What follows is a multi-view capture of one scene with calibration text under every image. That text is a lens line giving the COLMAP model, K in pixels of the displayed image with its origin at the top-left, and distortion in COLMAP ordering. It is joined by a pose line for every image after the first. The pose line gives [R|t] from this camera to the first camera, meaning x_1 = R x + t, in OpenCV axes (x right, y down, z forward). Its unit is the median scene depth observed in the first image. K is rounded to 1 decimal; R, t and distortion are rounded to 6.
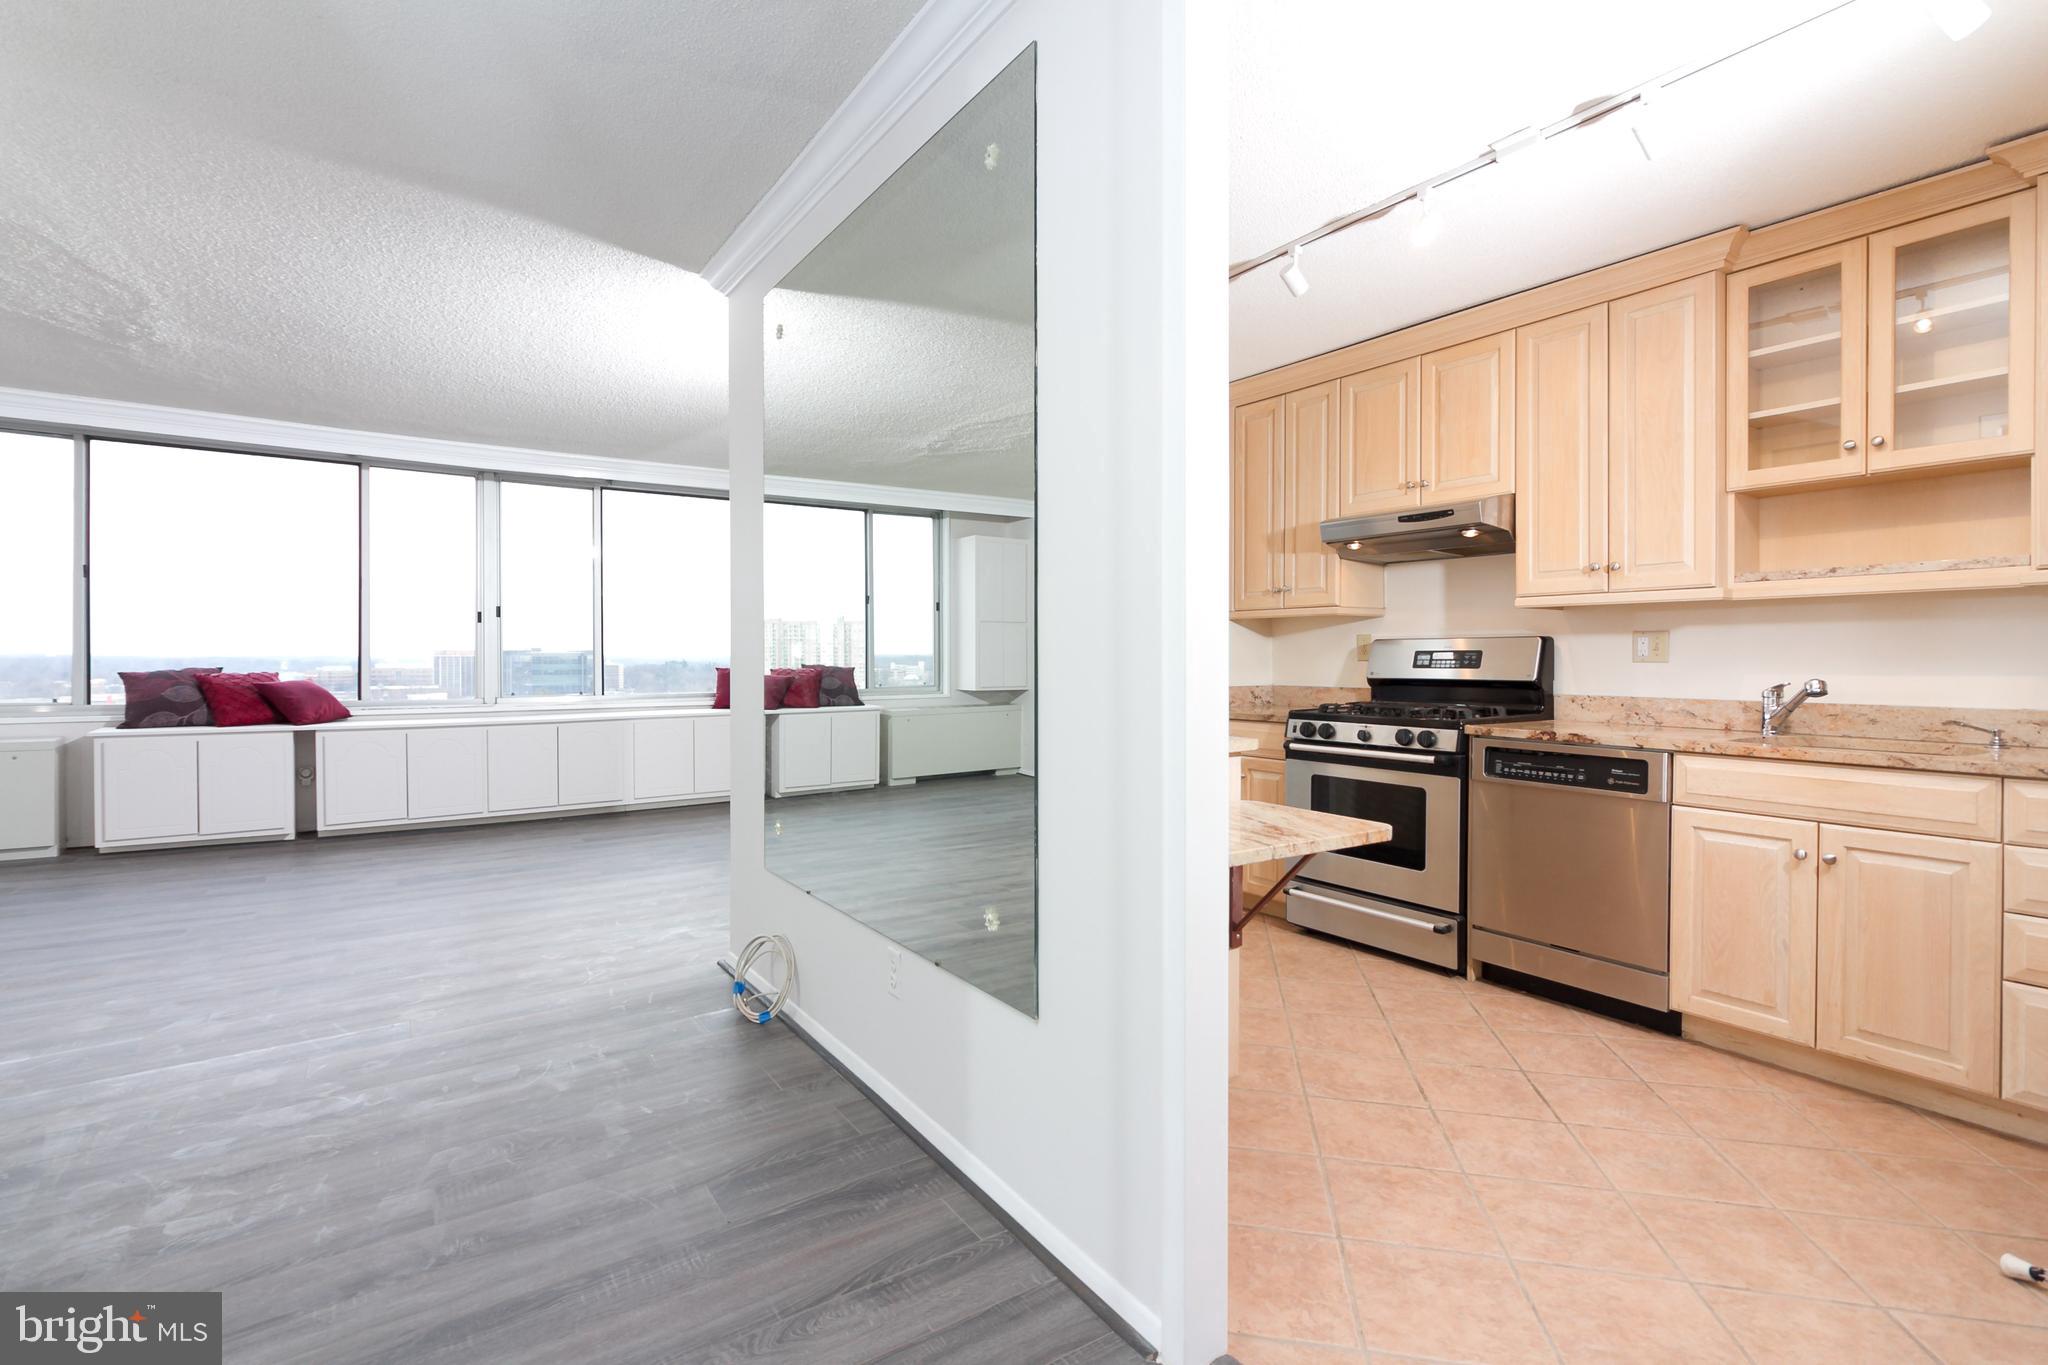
lens RADIAL K [[972.9, 0, 1013.5], [0, 972.9, 667.7], [0, 0, 1]] dist [0.003746, 0.000077]
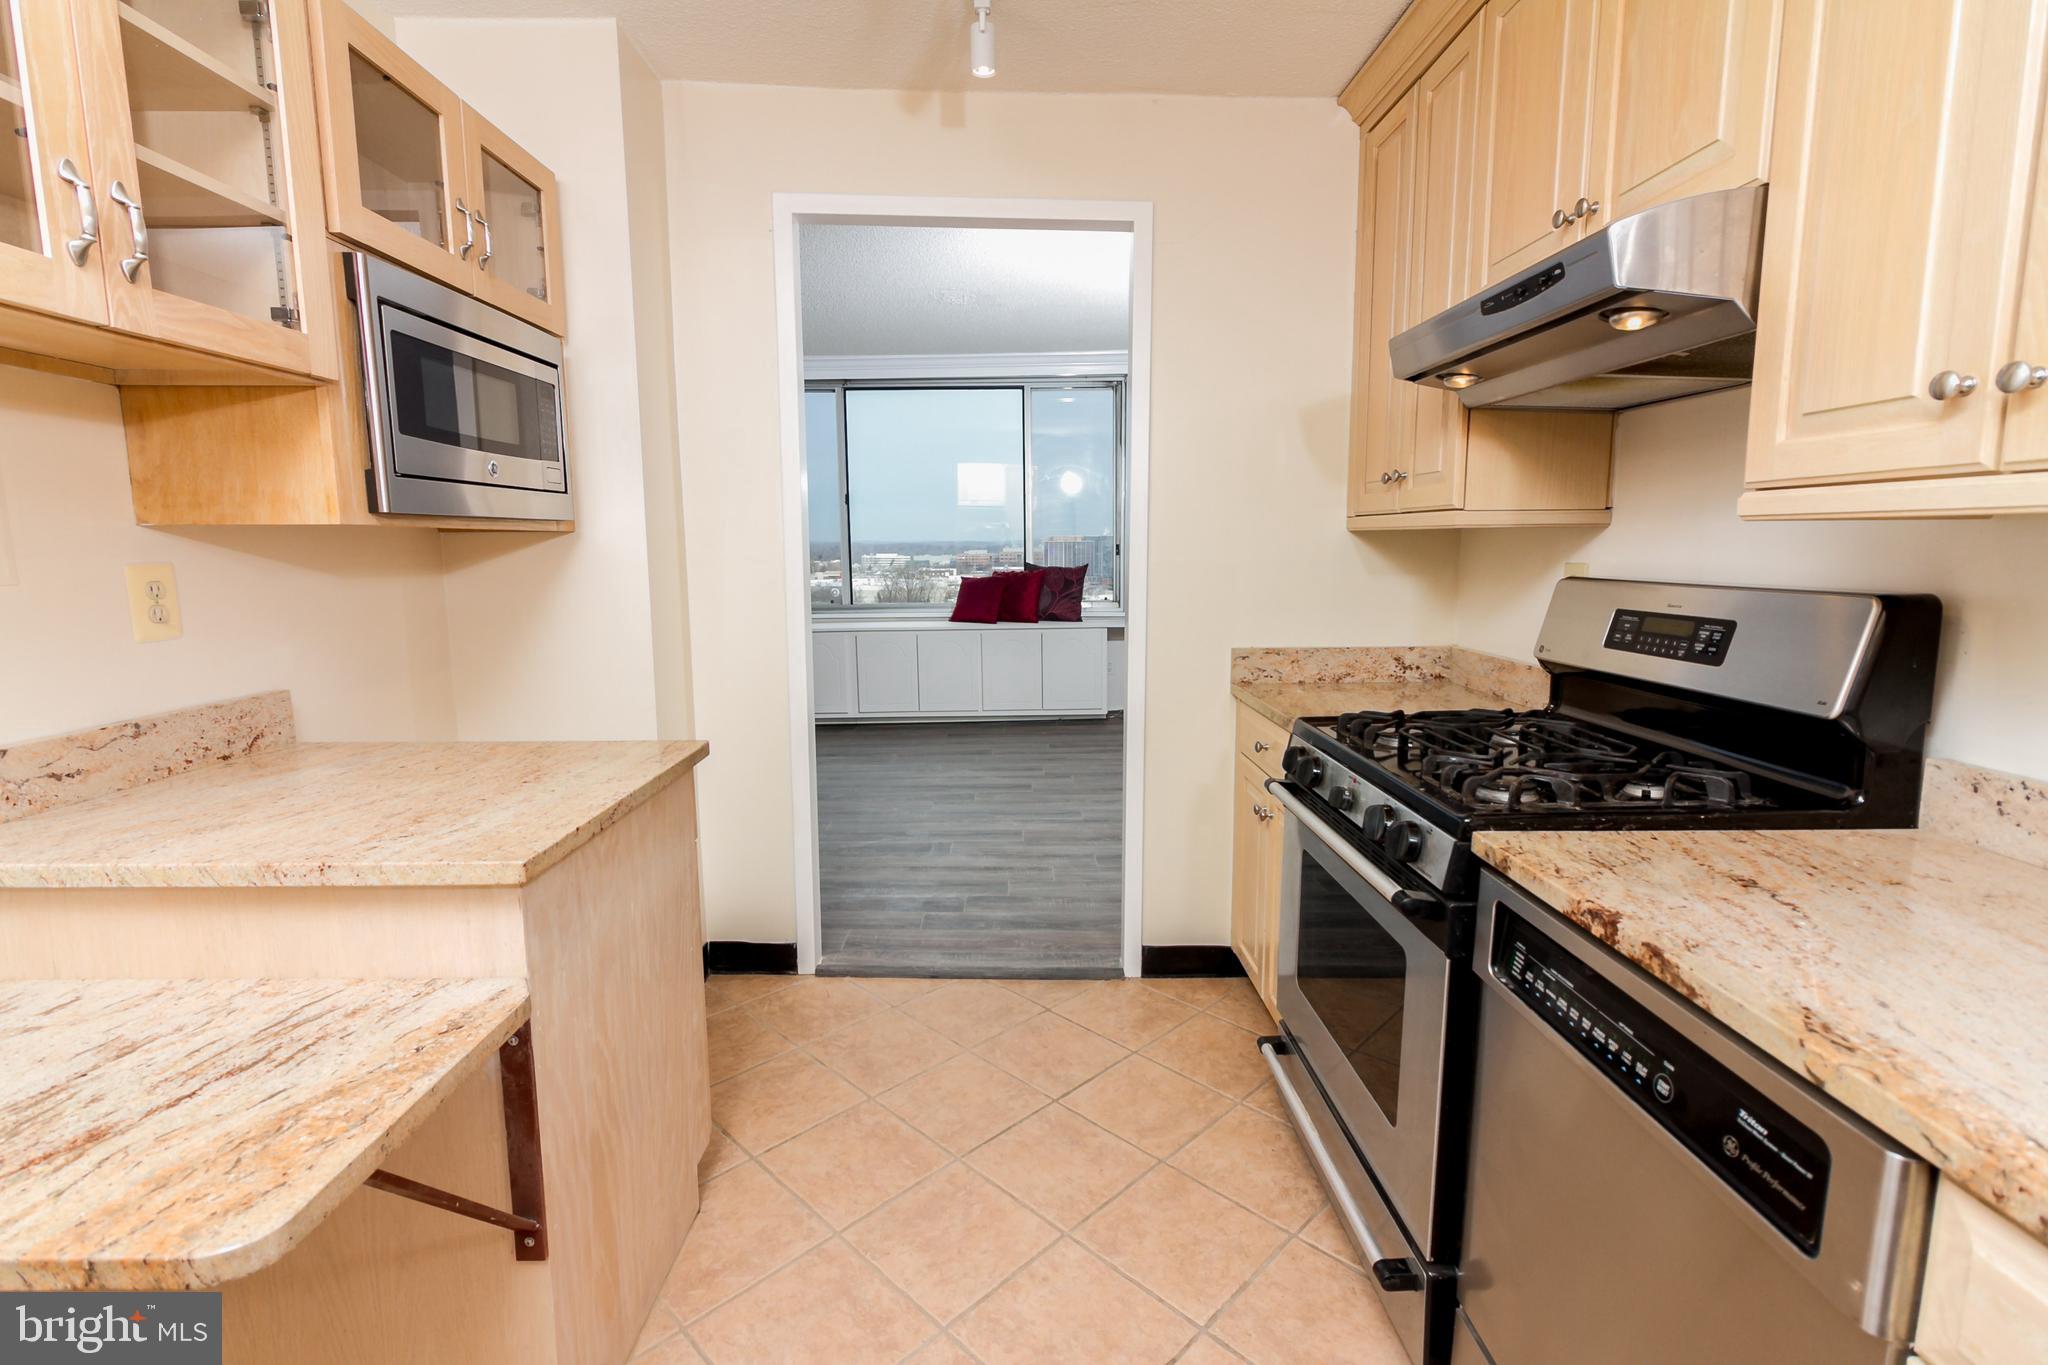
lens RADIAL K [[972.9, 0, 1010.2], [0, 972.9, 665.2], [0, 0, 1]] dist [0.003746, 0.000077]
pose [[0.834726, 0.063234, -0.547023, 0.564015], [0.000738, 0.993256, 0.115944, -0.056971], [0.550665, -0.097185, 0.829050, 0.632960]]
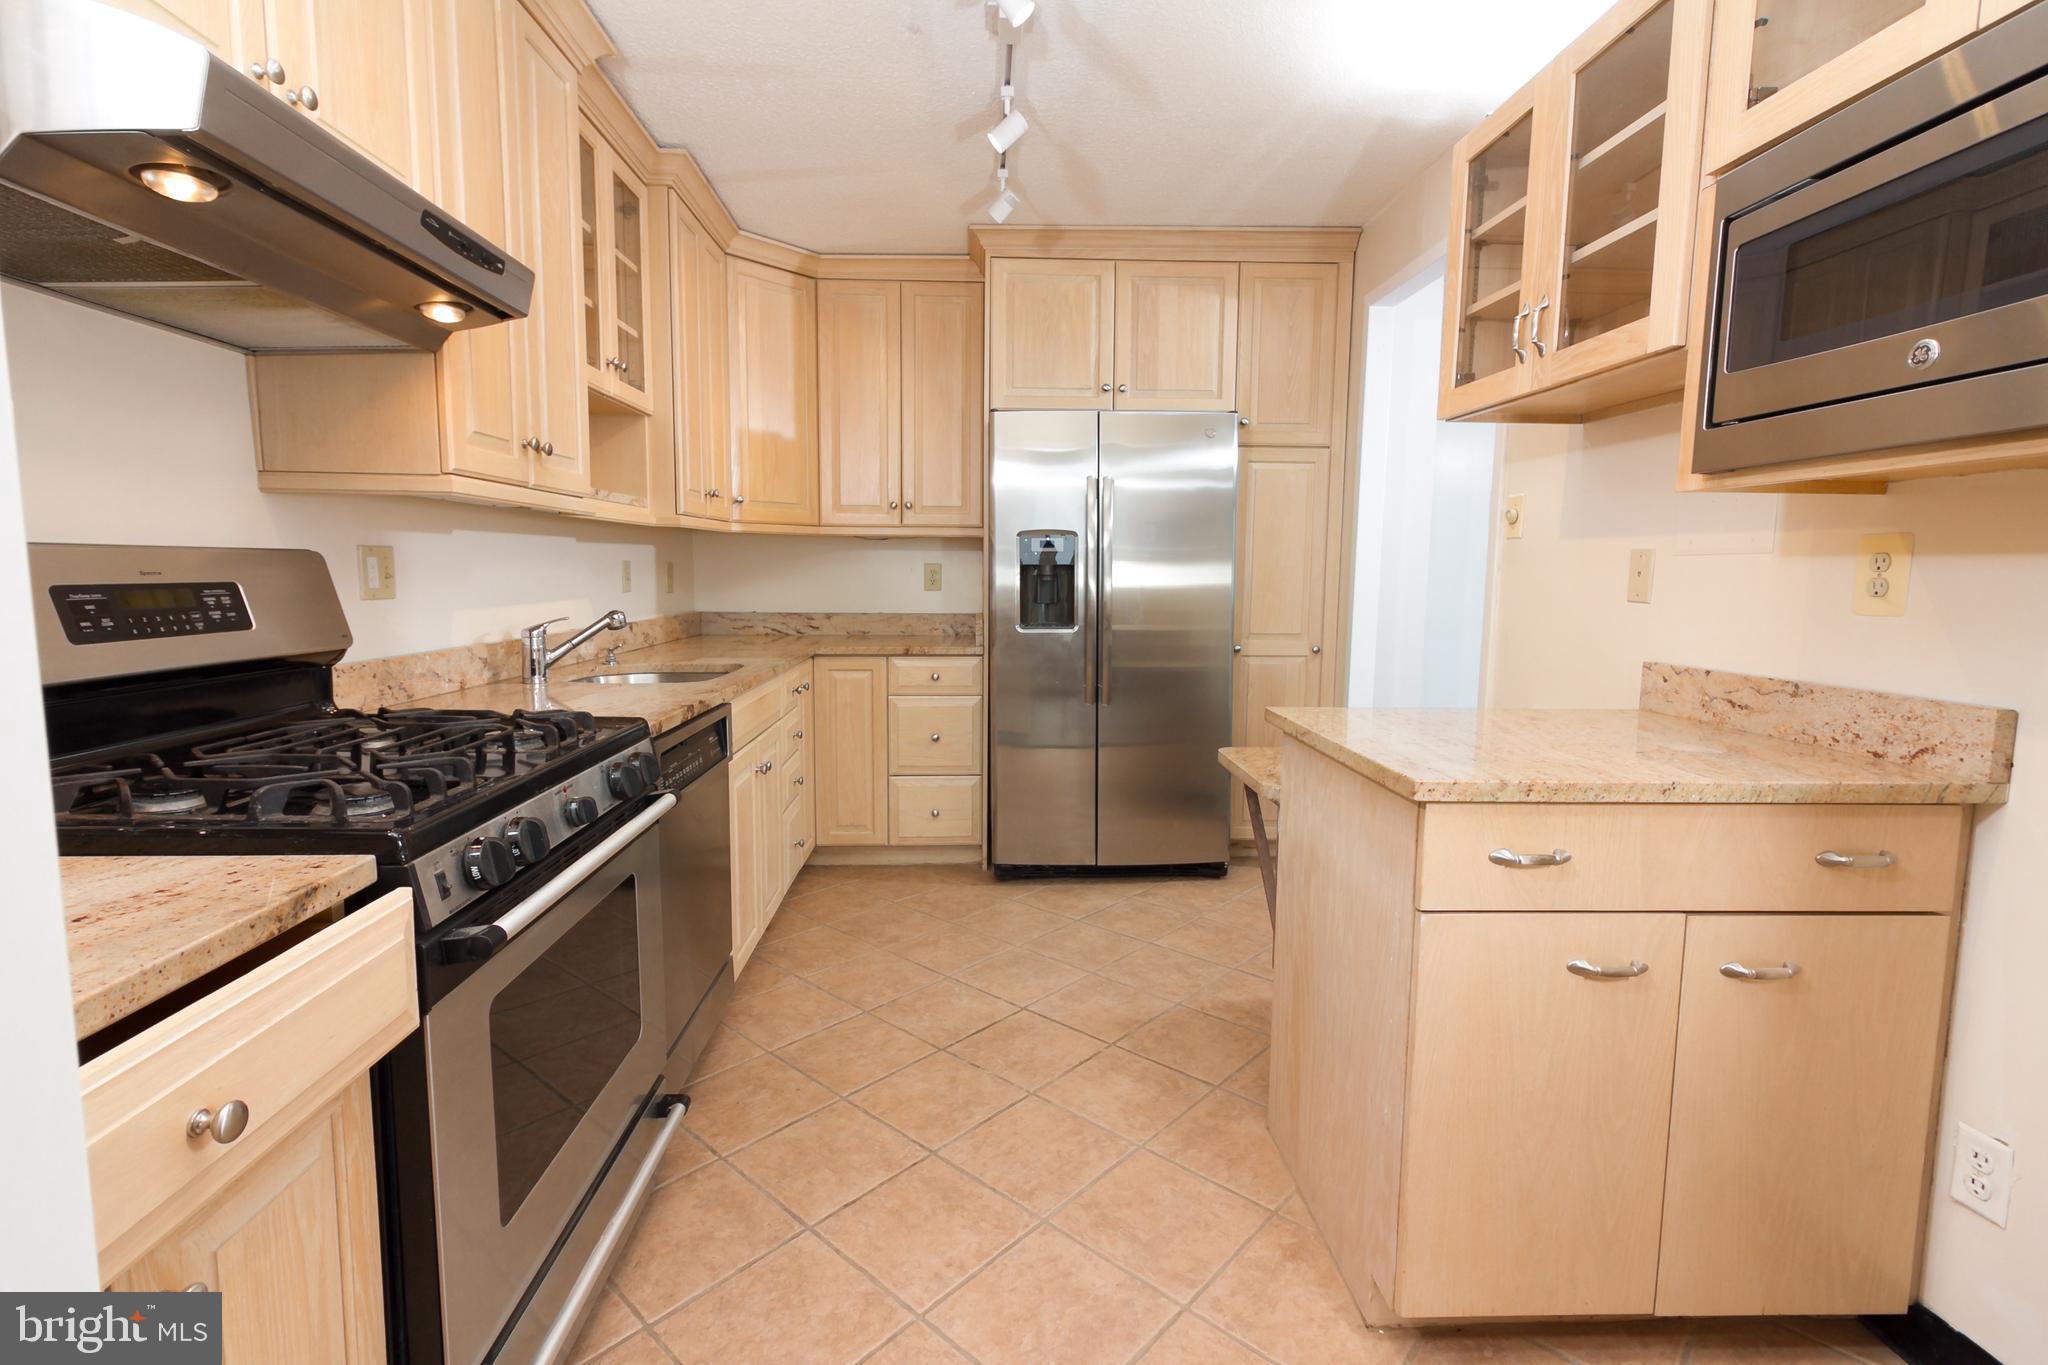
lens RADIAL K [[928.5, 0, 1025.8], [0, 928.5, 664.6], [0, 0, 1]] dist [0.002518, 0.000223]
pose [[-0.853049, -0.064461, 0.517834, 0.025815], [-0.007378, 0.993732, 0.111546, -0.034977], [-0.521778, 0.091334, -0.848178, 1.441905]]
